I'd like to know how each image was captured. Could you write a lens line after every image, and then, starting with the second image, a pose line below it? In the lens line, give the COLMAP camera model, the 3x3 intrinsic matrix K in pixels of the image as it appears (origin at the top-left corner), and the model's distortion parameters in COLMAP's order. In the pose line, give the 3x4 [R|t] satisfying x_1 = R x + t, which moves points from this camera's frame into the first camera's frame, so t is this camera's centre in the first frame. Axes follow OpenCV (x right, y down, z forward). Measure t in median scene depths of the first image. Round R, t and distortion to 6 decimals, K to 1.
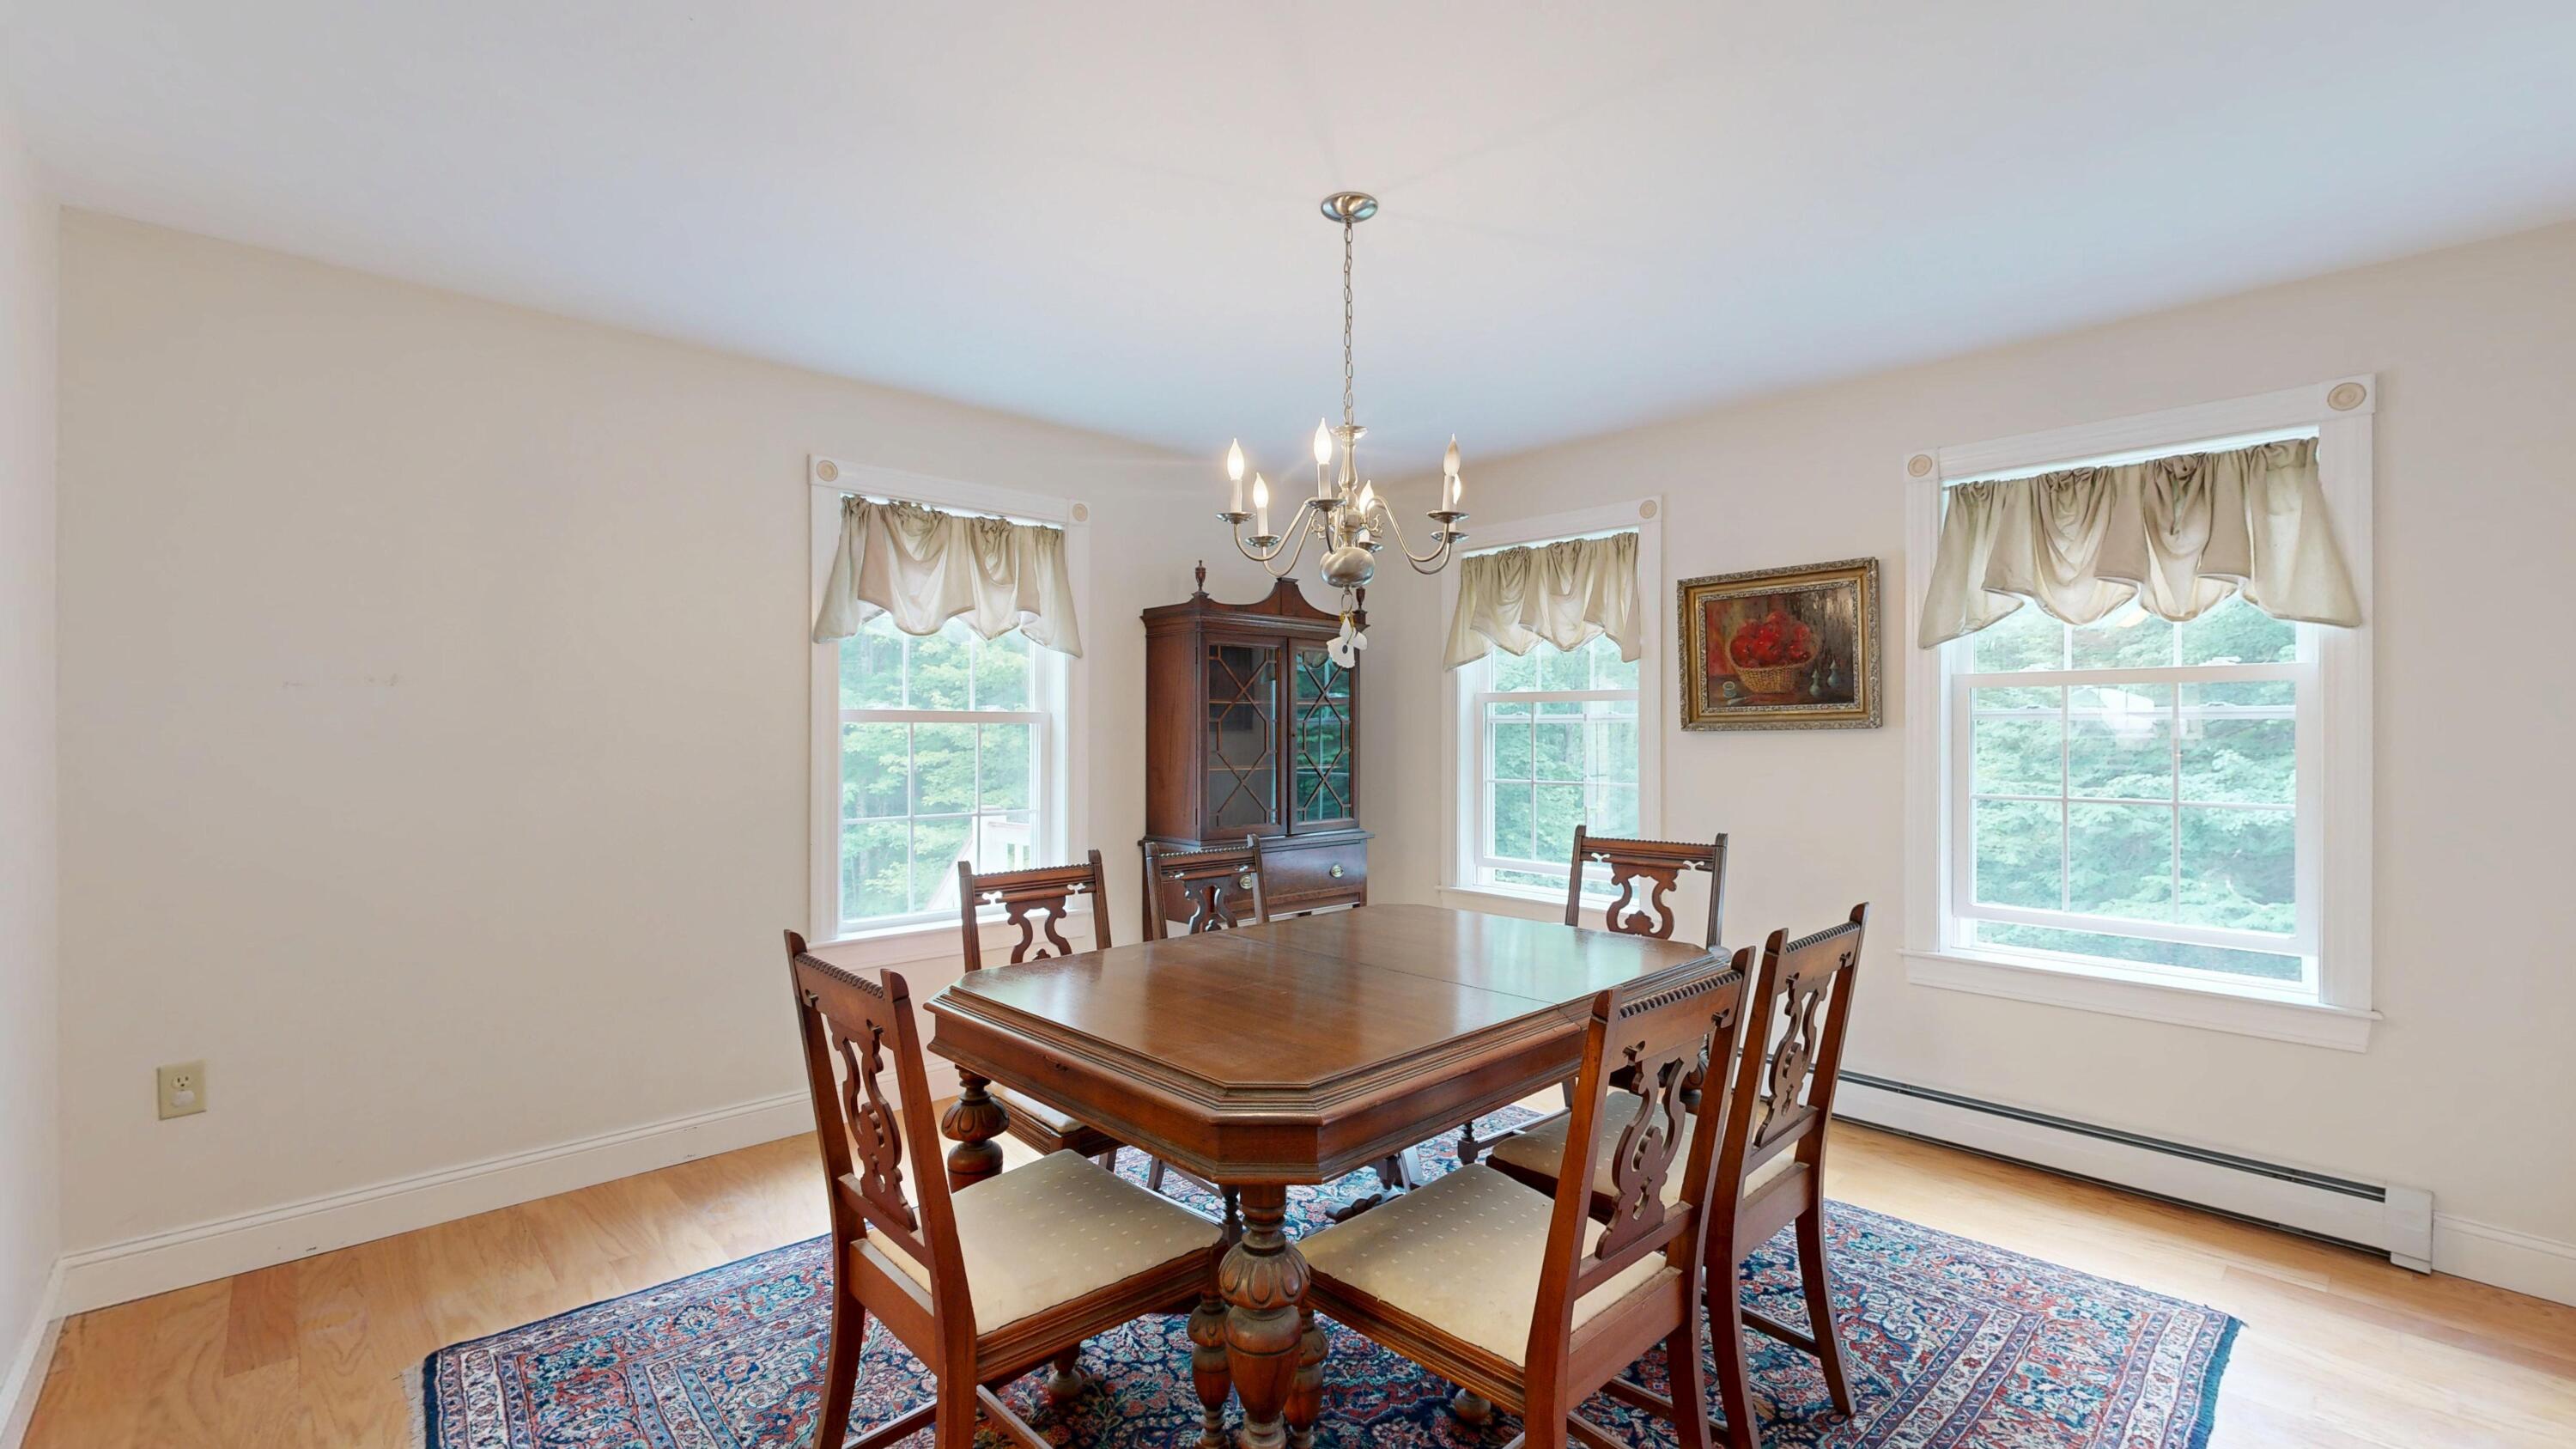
lens RADIAL K [[1063.6, 0, 1286.7], [0, 1063.6, 732.4], [0, 0, 1]] dist [0.003391, 0.000252]
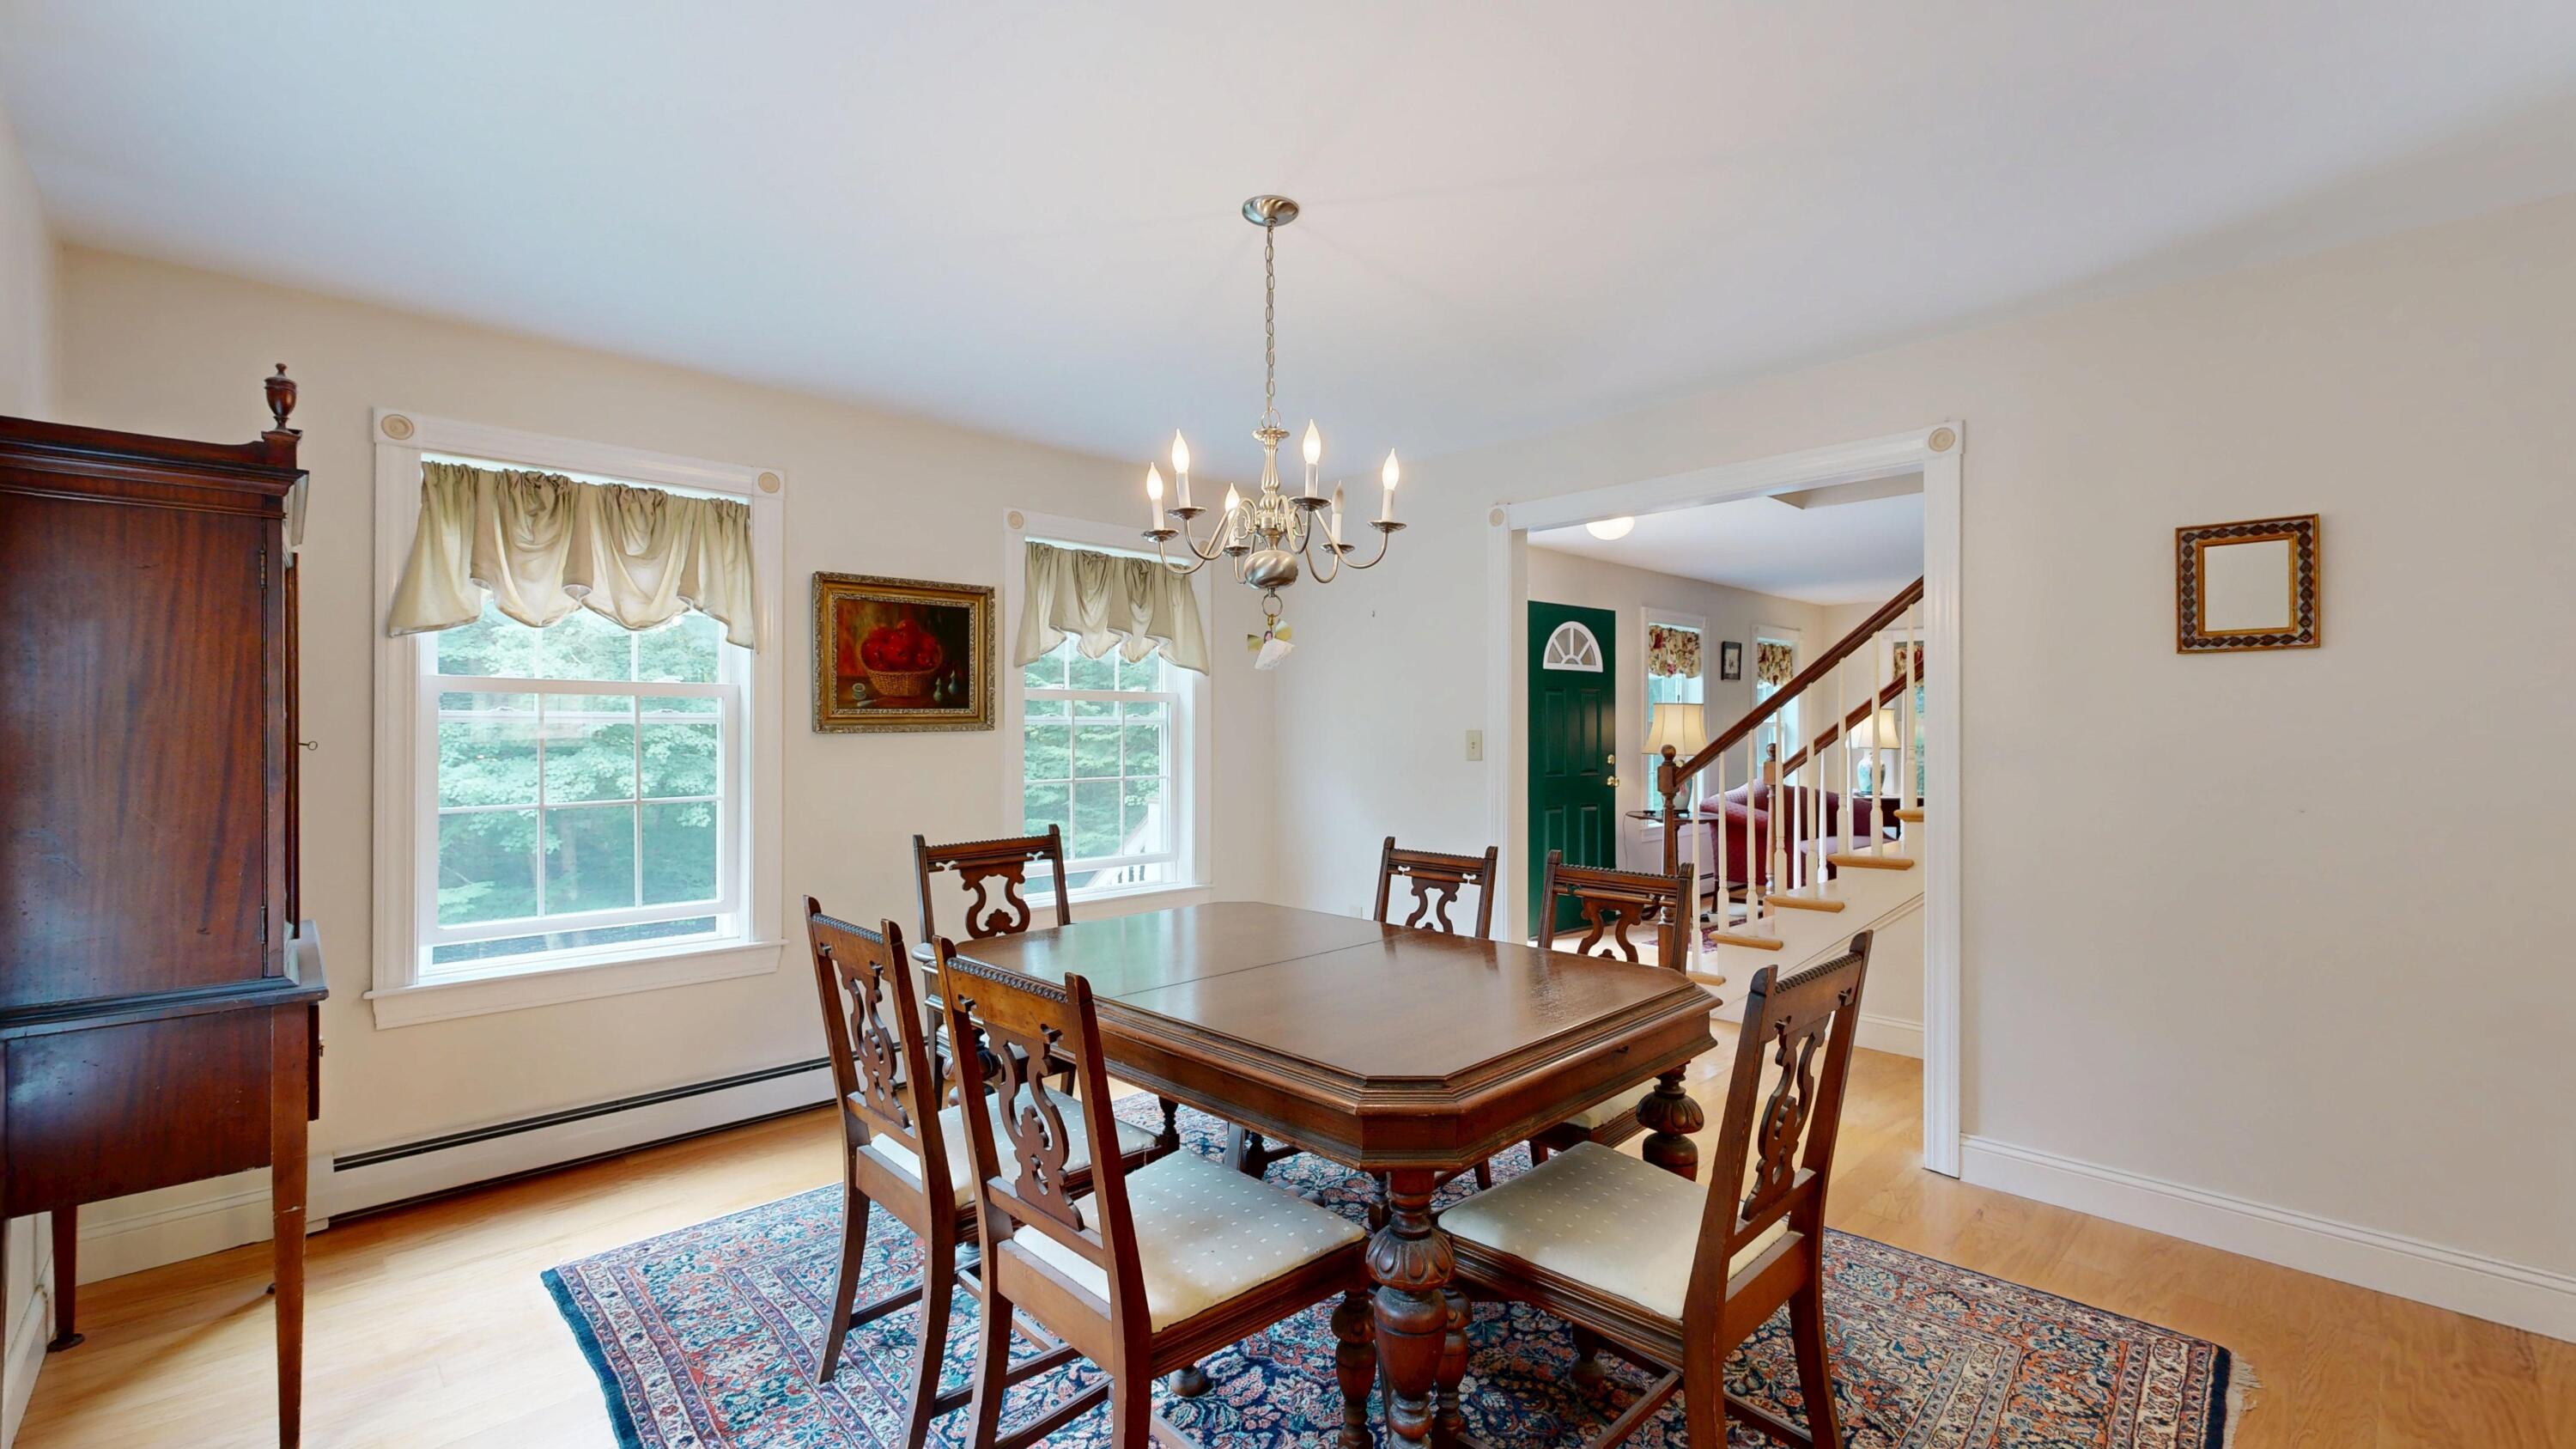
lens RADIAL K [[1063.6, 0, 1306.2], [0, 1063.6, 723.4], [0, 0, 1]] dist [0.003391, 0.000252]
pose [[-0.016983, 0.004467, 0.999846, -0.599605], [0.004658, 0.999980, -0.004388, -0.004301], [-0.999845, 0.004582, -0.017003, 0.620540]]
